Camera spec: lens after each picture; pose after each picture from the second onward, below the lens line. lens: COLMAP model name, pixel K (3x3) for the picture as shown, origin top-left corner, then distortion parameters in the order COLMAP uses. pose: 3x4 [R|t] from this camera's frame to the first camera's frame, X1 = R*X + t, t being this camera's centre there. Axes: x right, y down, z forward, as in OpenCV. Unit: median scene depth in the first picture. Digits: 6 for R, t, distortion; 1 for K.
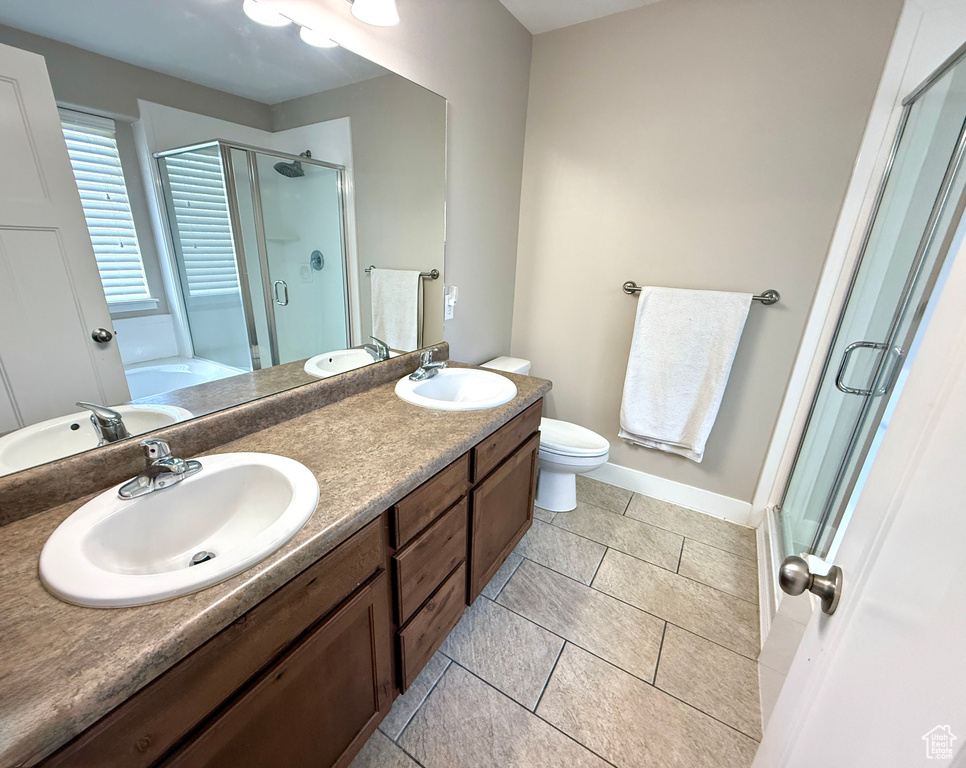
lens RADIAL K [[415.4, 0, 458.6], [0, 415.4, 389.6], [0, 0, 1]] dist [0.002292, 0.000382]
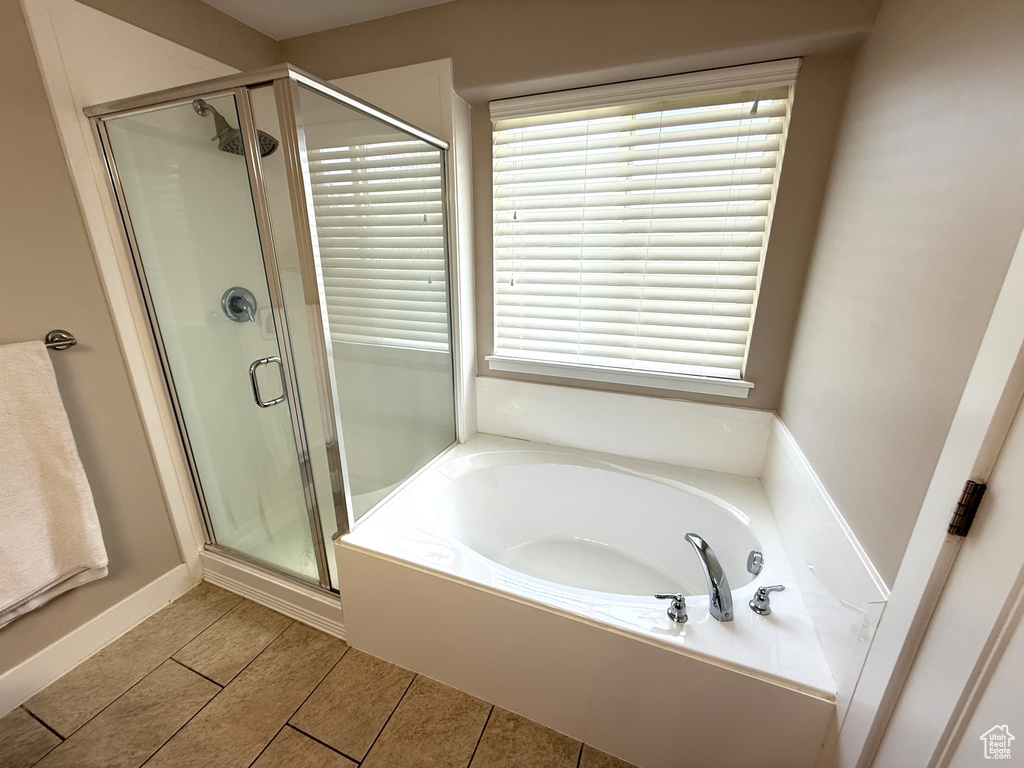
lens RADIAL K [[409.2, 0, 511.0], [0, 409.2, 385.8], [0, 0, 1]] dist [-0.002741, 0.000494]
pose [[-0.203251, -0.322652, 0.924438, -0.109286], [0.315210, 0.872320, 0.373765, -0.166082], [-0.927001, 0.367360, -0.075597, 0.335933]]
